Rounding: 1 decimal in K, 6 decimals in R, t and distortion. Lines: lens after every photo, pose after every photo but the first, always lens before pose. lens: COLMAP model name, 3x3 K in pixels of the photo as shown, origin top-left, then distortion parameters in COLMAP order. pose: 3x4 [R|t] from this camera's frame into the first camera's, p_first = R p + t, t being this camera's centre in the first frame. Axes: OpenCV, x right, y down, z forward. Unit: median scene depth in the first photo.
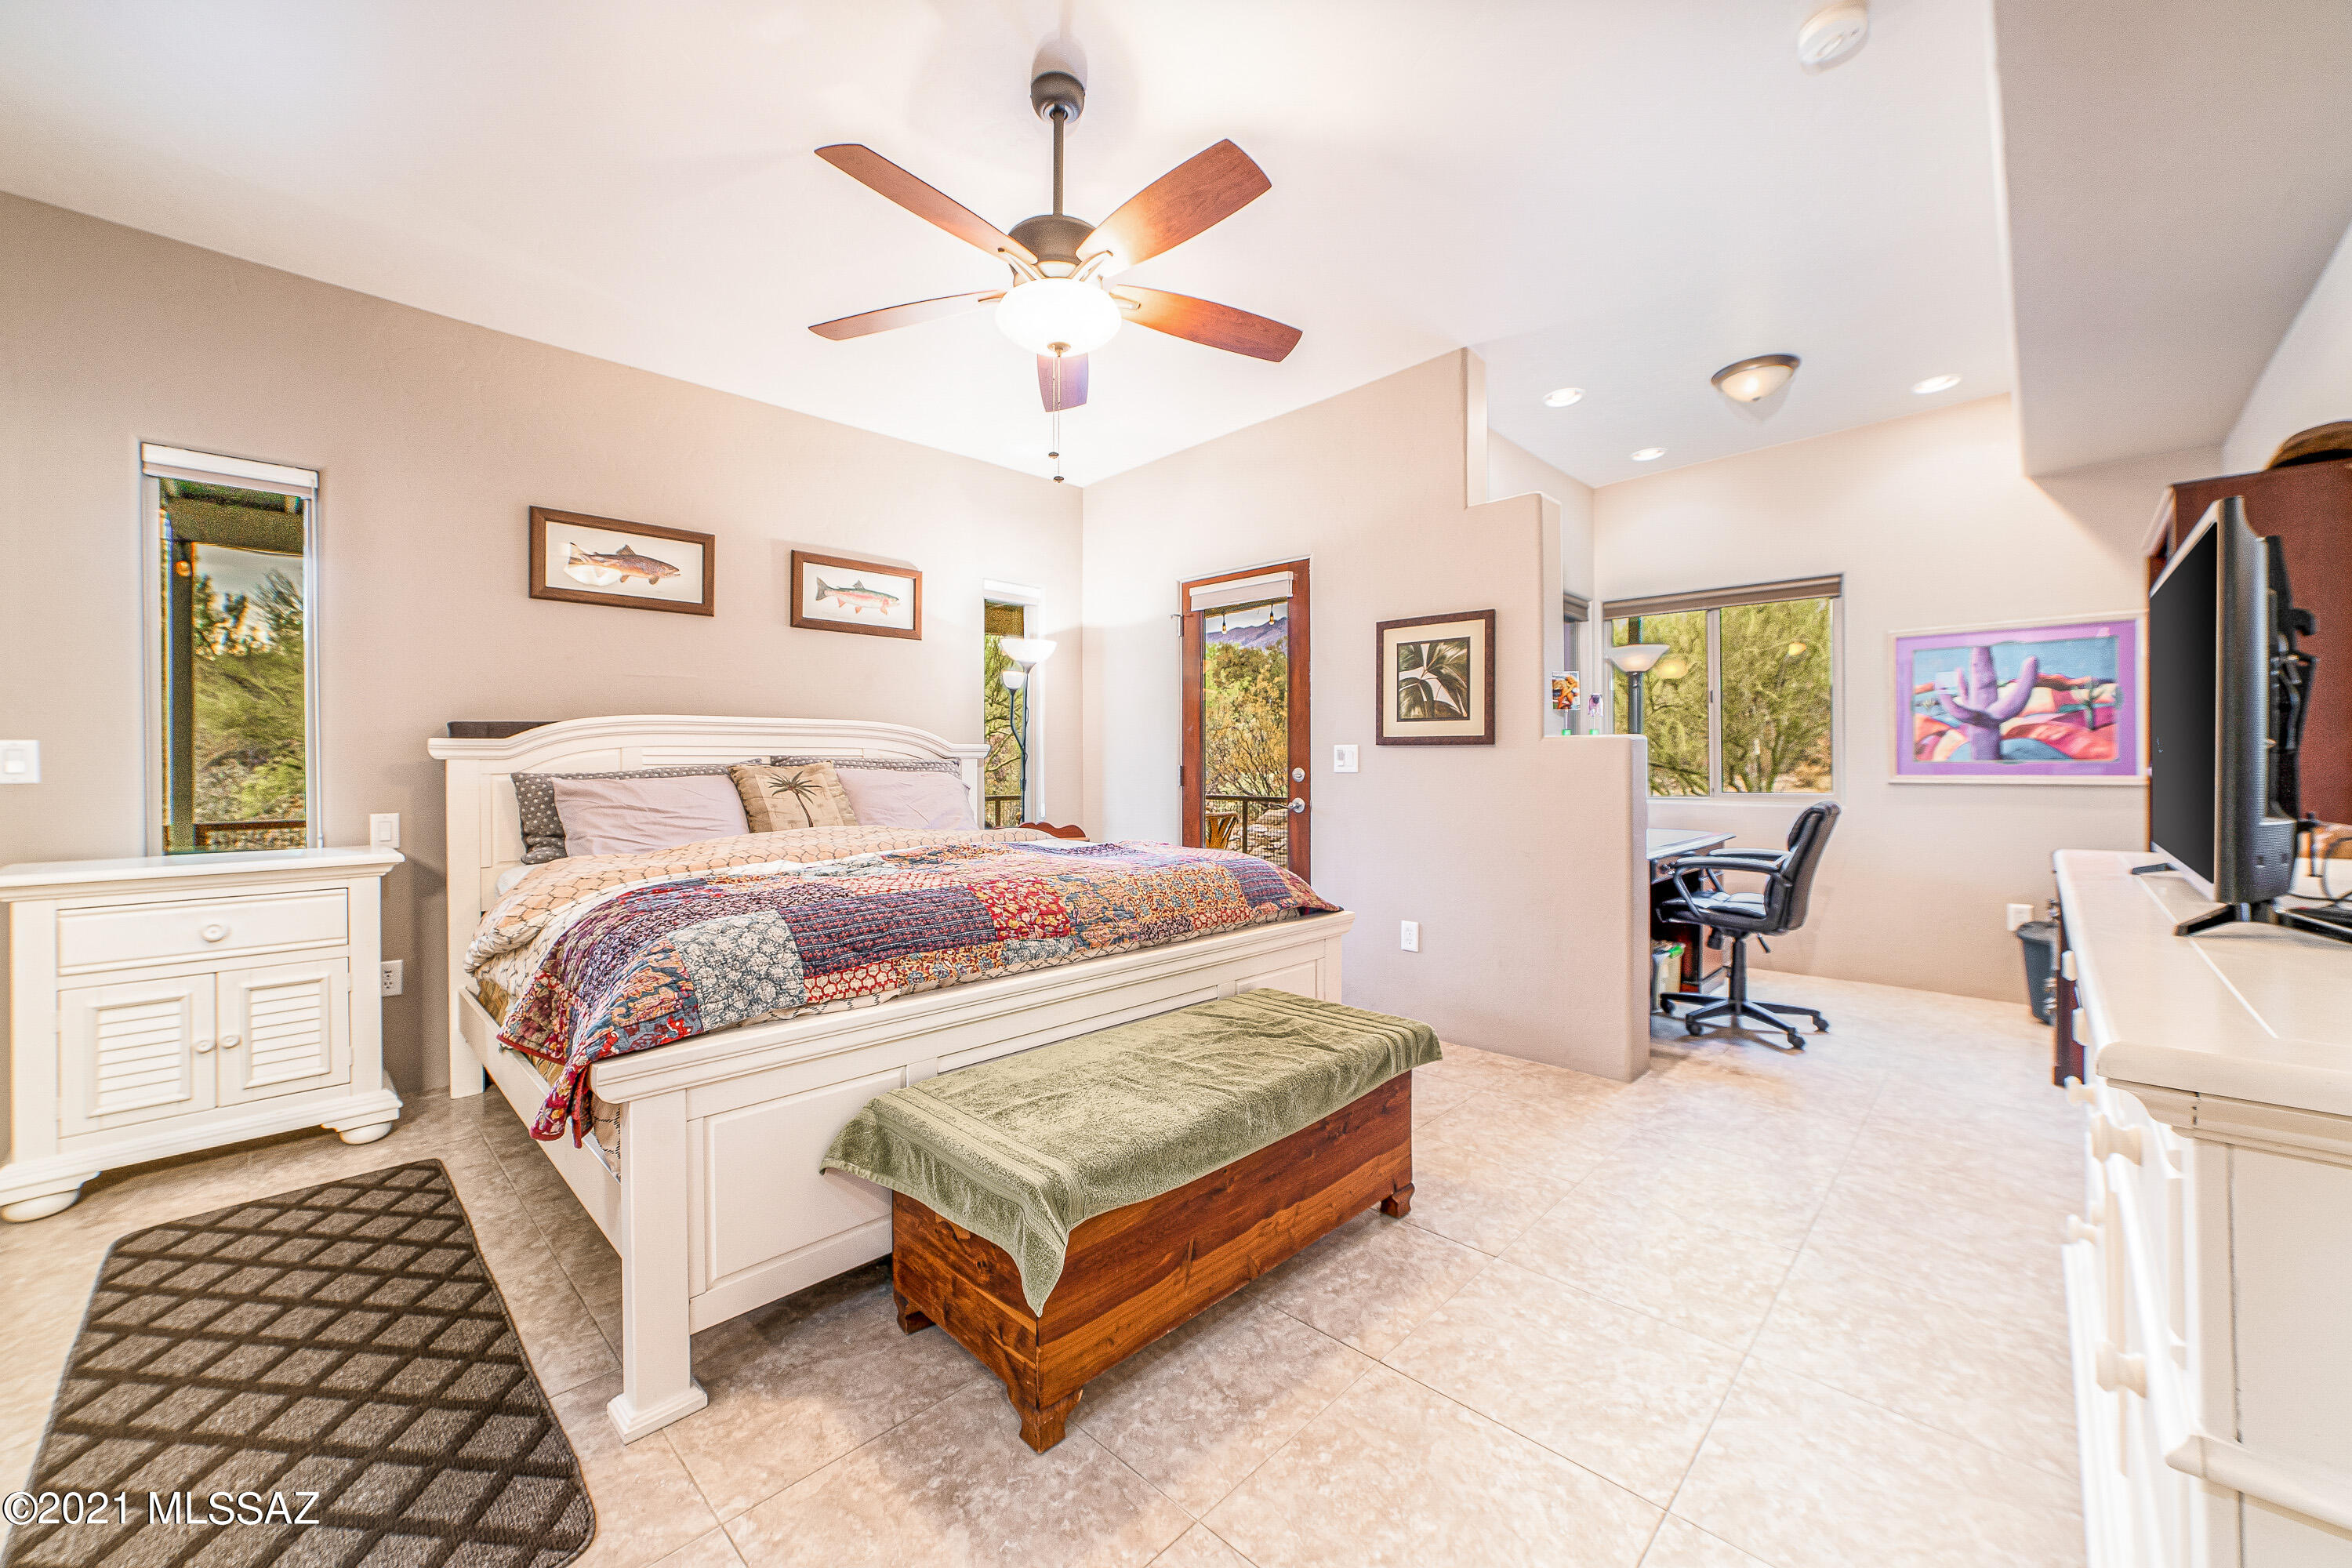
lens RADIAL K [[912.6, 0, 1174.7], [0, 912.6, 765.1], [0, 0, 1]] dist [-0.036478, 0.014594]
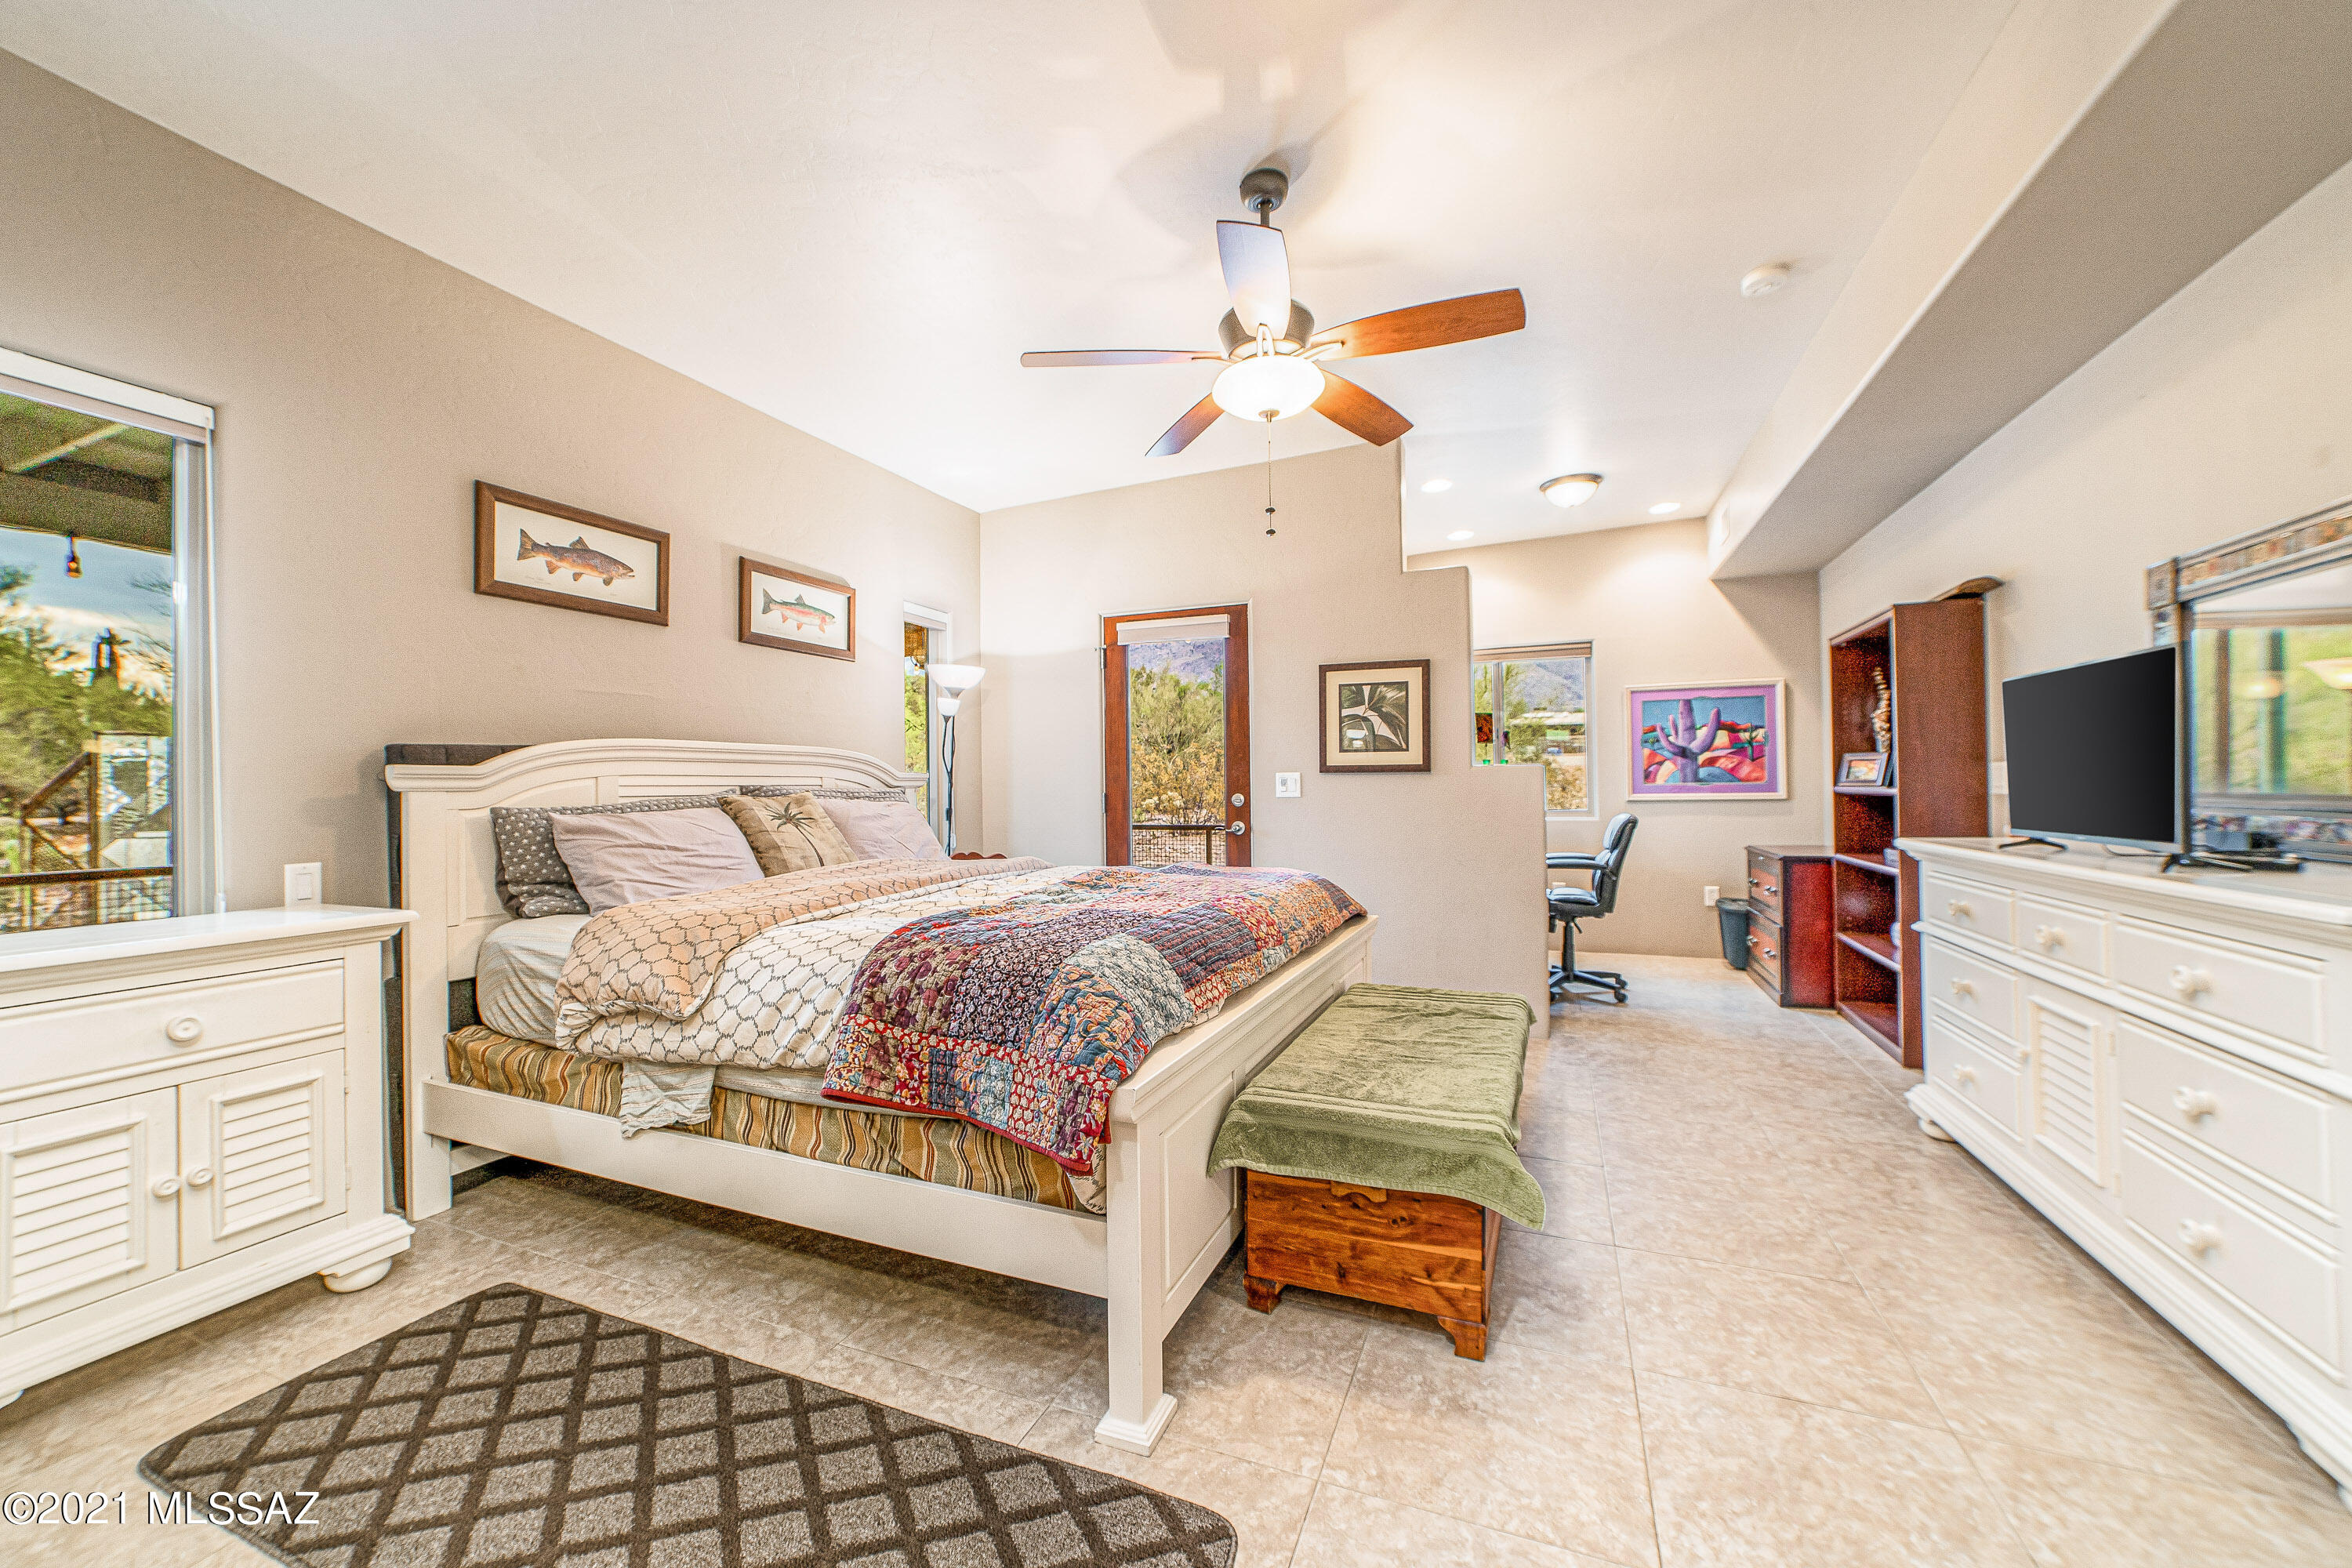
lens RADIAL K [[910.1, 0, 1176.0], [0, 910.1, 784.0], [0, 0, 1]] dist [-0.031144, 0.012309]
pose [[0.928189, -0.006213, 0.372057, -0.401598], [0.009790, 0.999922, -0.007726, -0.000598], [-0.371980, 0.010813, 0.928178, 0.010497]]
